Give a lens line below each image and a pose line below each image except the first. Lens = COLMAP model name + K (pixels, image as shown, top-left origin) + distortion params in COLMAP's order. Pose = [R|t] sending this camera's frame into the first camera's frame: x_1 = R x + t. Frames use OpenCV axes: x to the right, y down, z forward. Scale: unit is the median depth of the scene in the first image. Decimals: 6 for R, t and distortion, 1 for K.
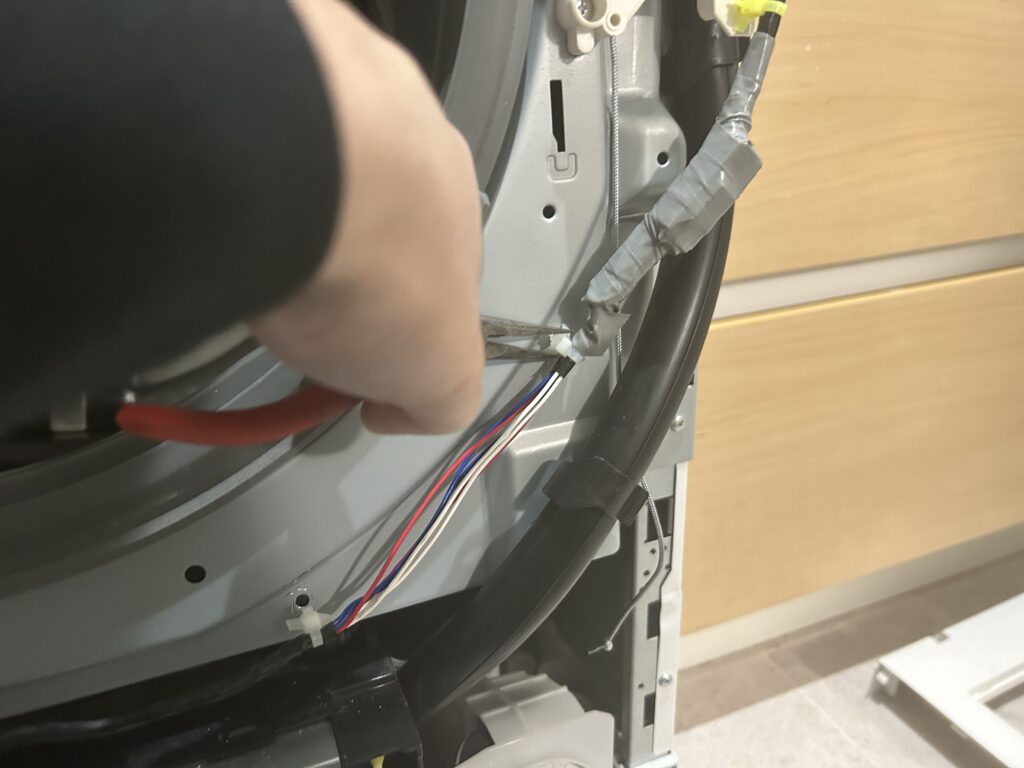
lens RADIAL K [[792.8, 0, 514.1], [0, 792.8, 372.9], [0, 0, 1]] dist [0.013994, -0.023645]
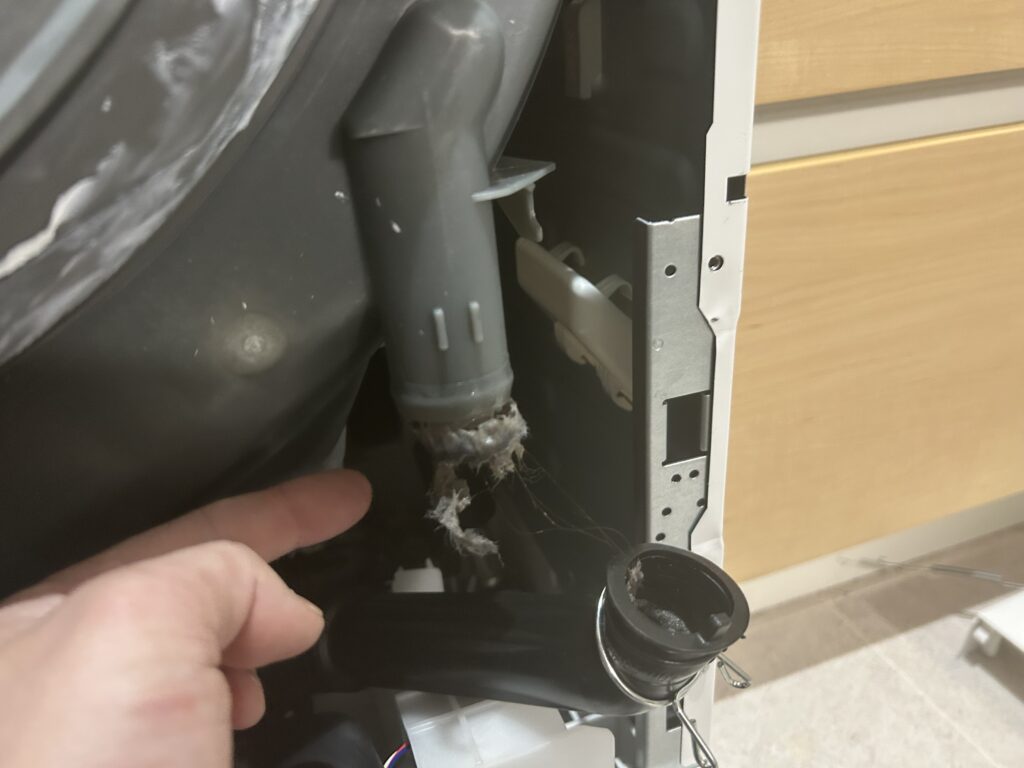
lens RADIAL K [[796.9, 0, 512.0], [0, 796.9, 384.0], [0, 0, 1]] dist [0.063163, -0.091459]
pose [[0.997964, -0.009076, -0.063128, 0.059281], [0.015246, 0.995074, 0.097959, 0.059856], [0.061928, -0.098722, 0.993186, 0.256177]]
